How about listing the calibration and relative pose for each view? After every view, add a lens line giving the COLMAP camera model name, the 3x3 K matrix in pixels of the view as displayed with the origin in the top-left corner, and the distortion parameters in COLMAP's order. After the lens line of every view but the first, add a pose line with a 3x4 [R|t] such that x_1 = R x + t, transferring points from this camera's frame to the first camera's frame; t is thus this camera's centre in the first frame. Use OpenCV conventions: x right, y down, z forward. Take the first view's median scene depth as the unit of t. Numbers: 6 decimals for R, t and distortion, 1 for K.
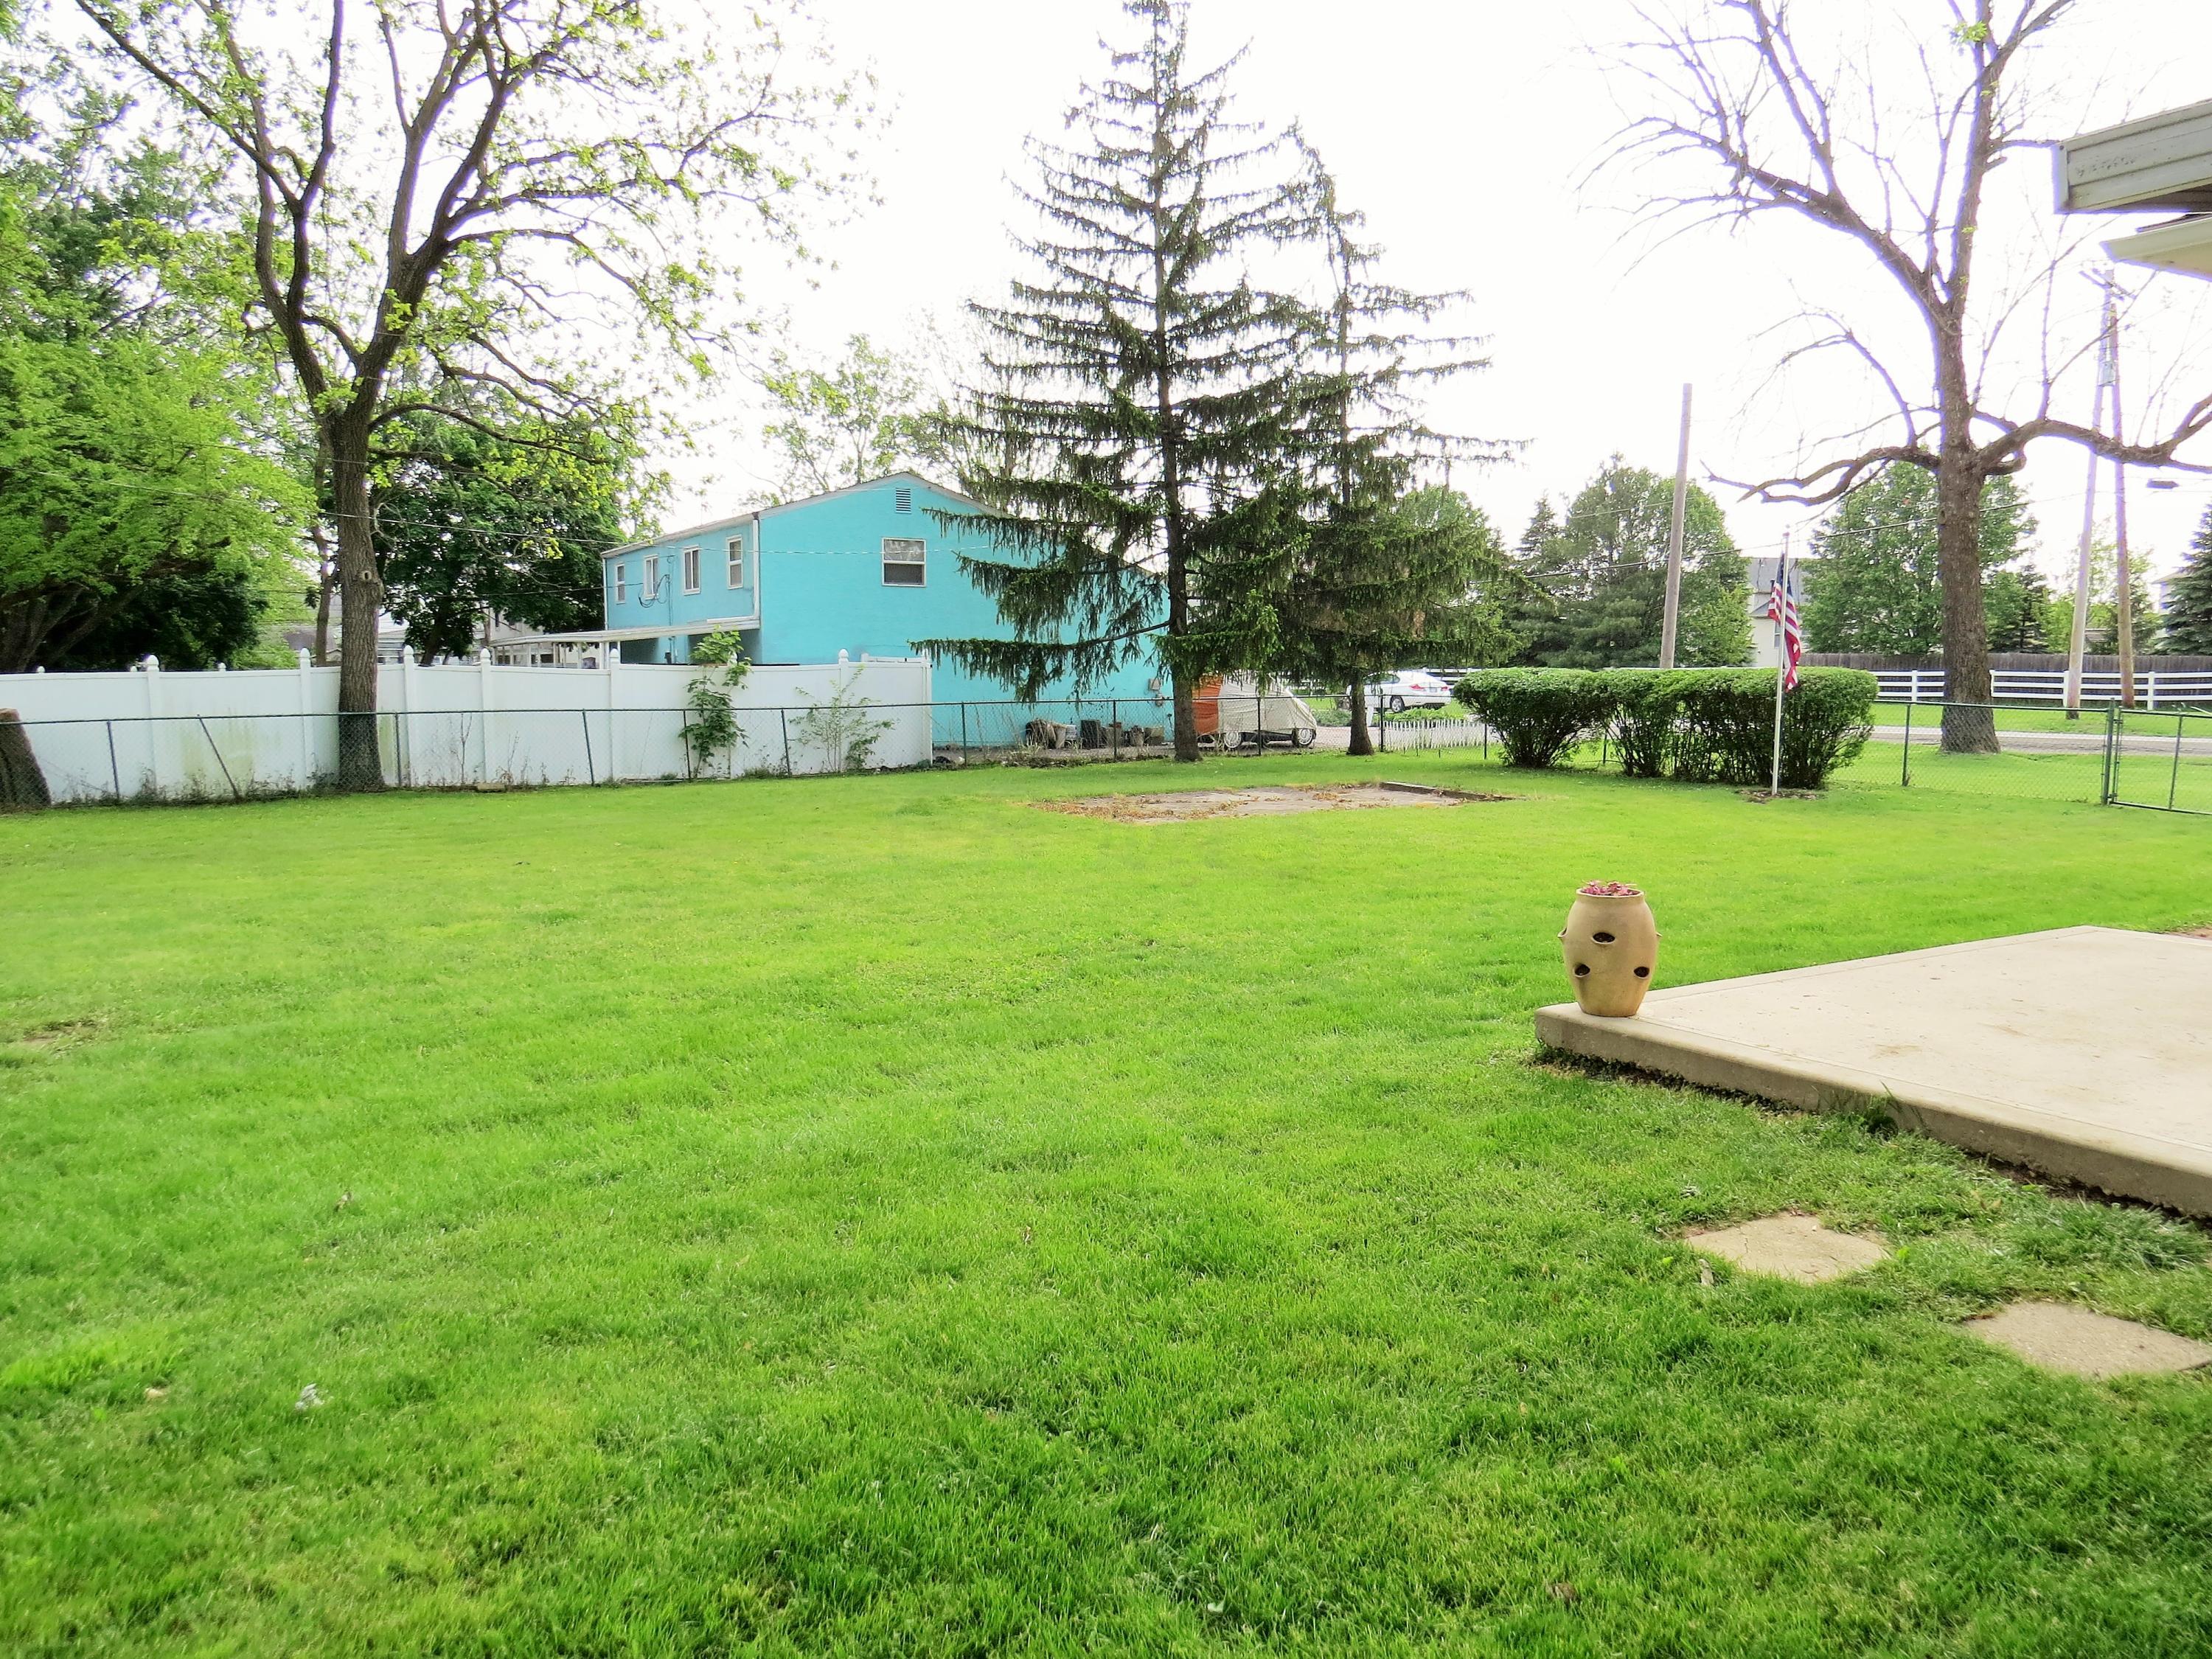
lens RADIAL K [[1571.3, 0, 1101.3], [0, 1571.3, 826.0], [0, 0, 1]] dist [-0.036087, 0.025414]
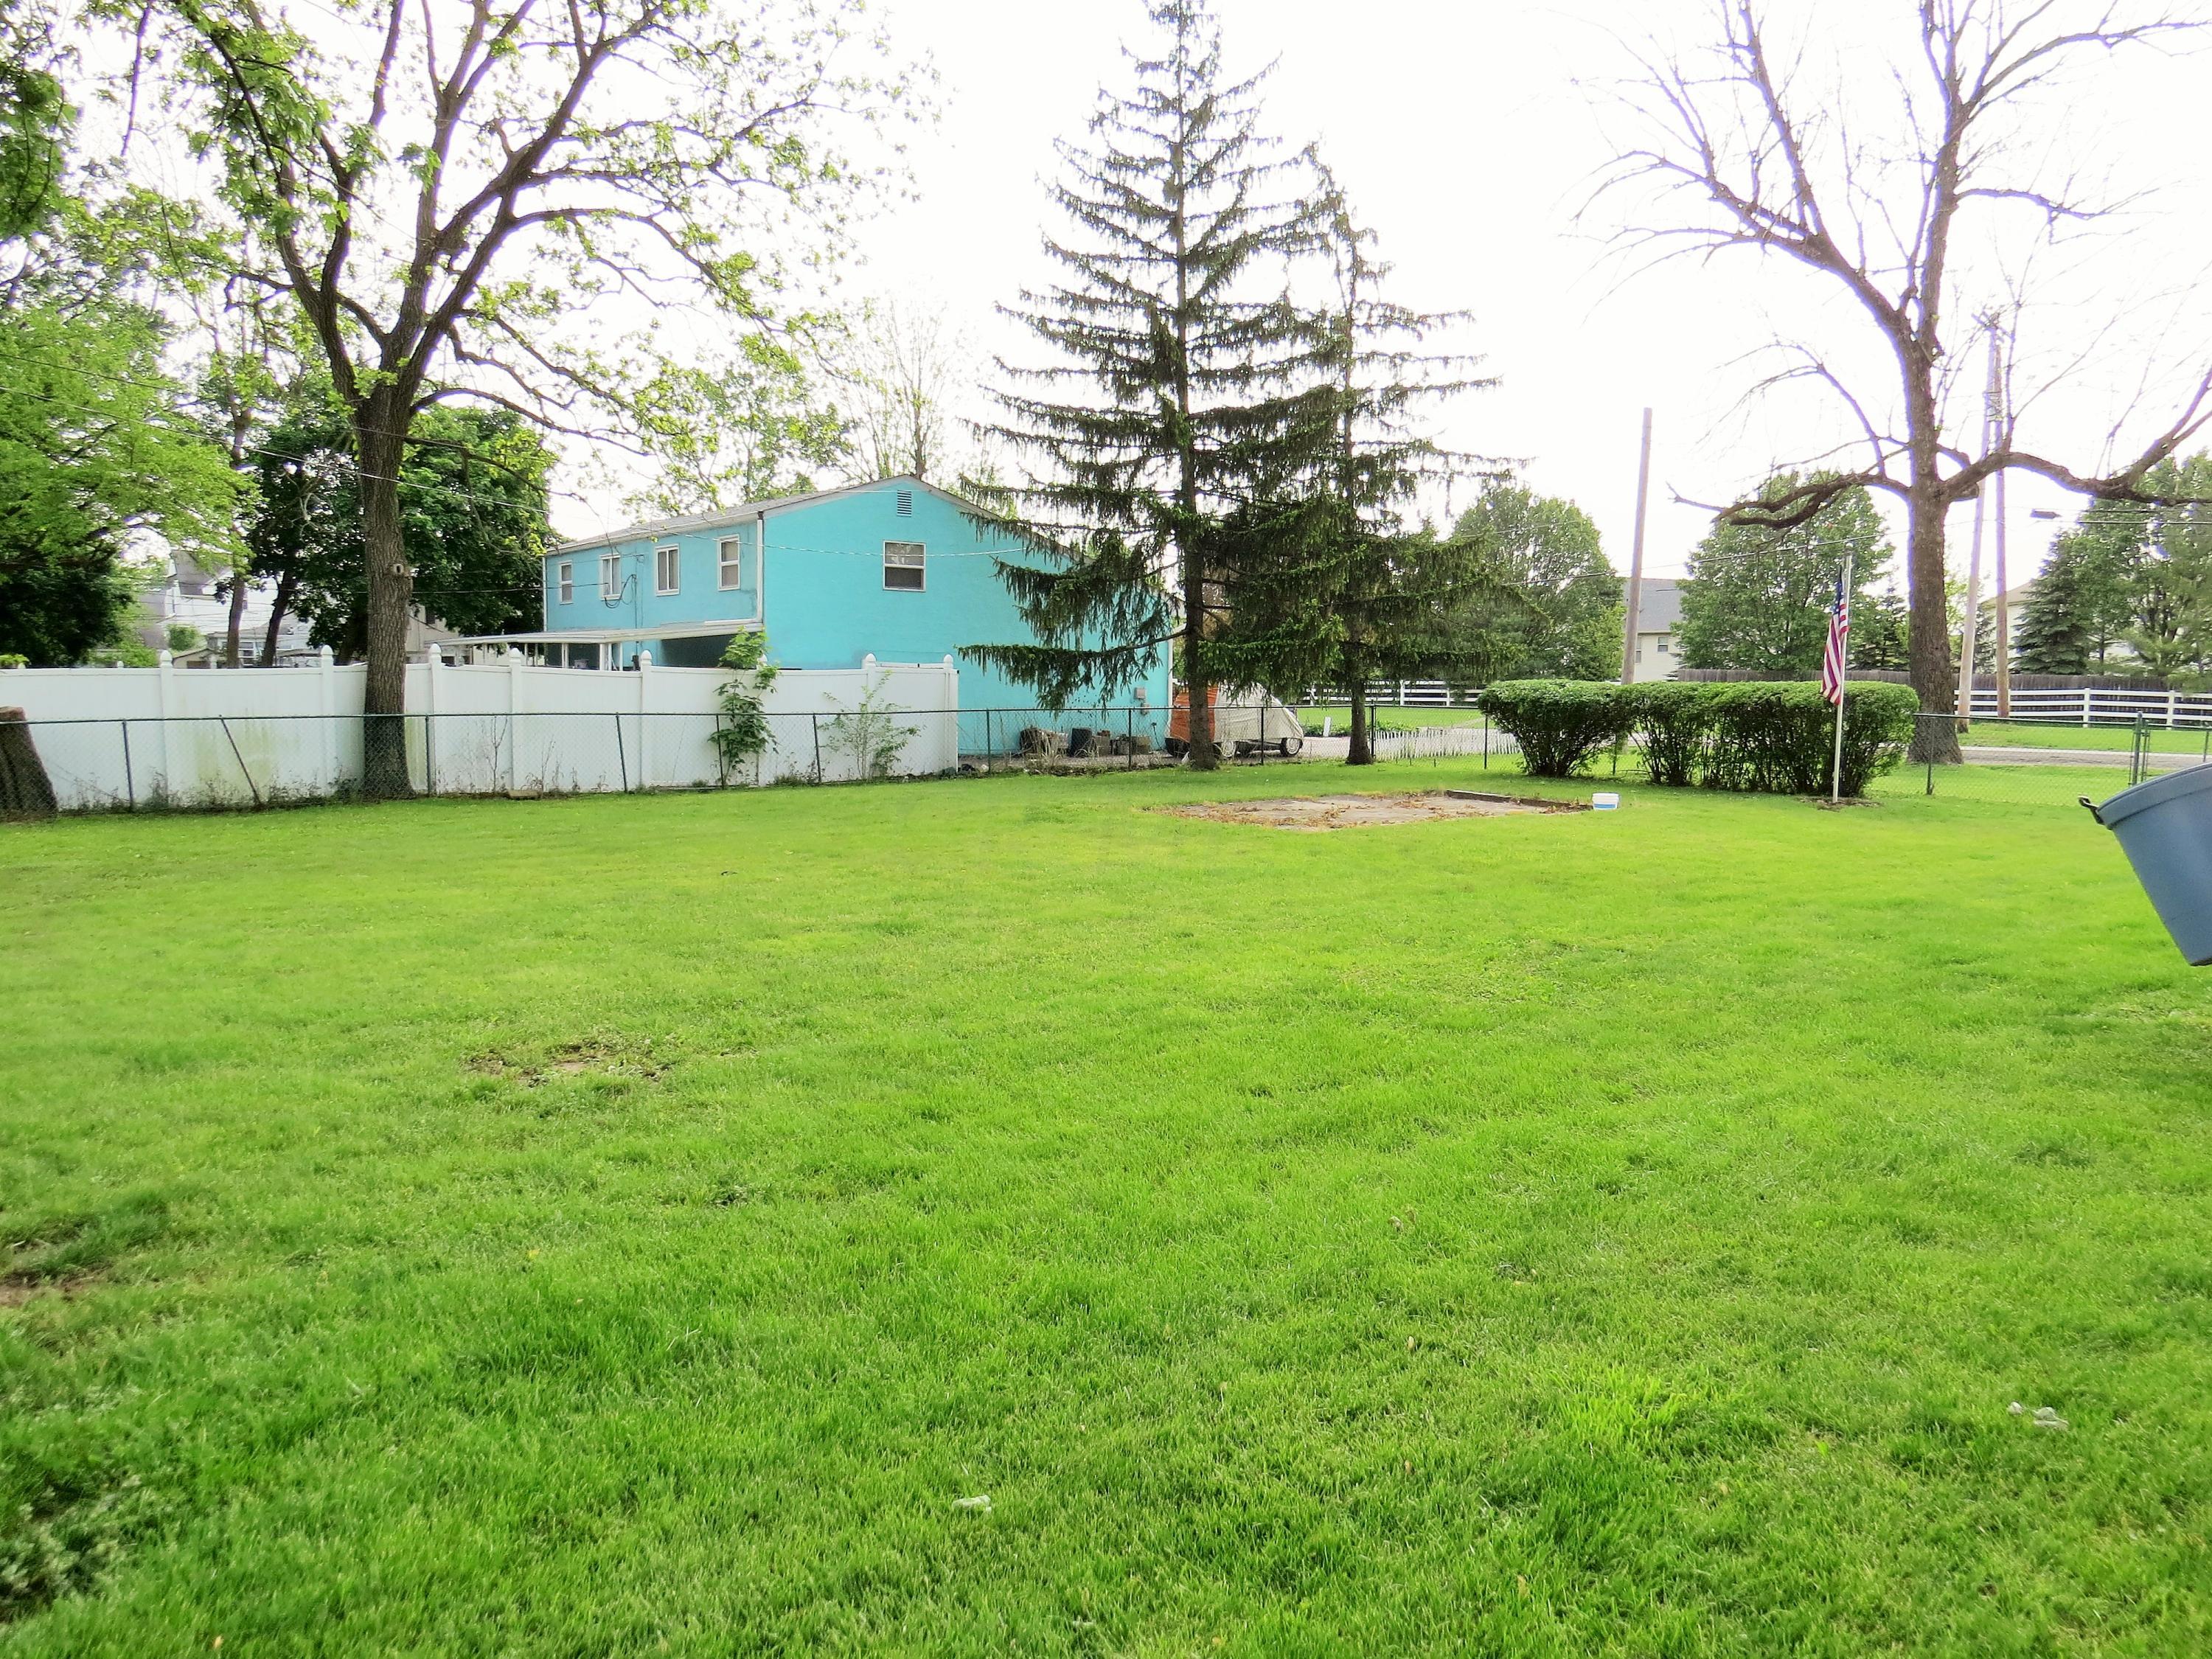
lens RADIAL K [[1571.3, 0, 1110.4], [0, 1571.3, 833.3], [0, 0, 1]] dist [-0.036087, 0.025414]
pose [[0.993239, -0.001152, 0.116083, -0.125952], [0.001314, 0.999998, -0.001317, 0.000723], [-0.116081, 0.001461, 0.993239, 0.010747]]
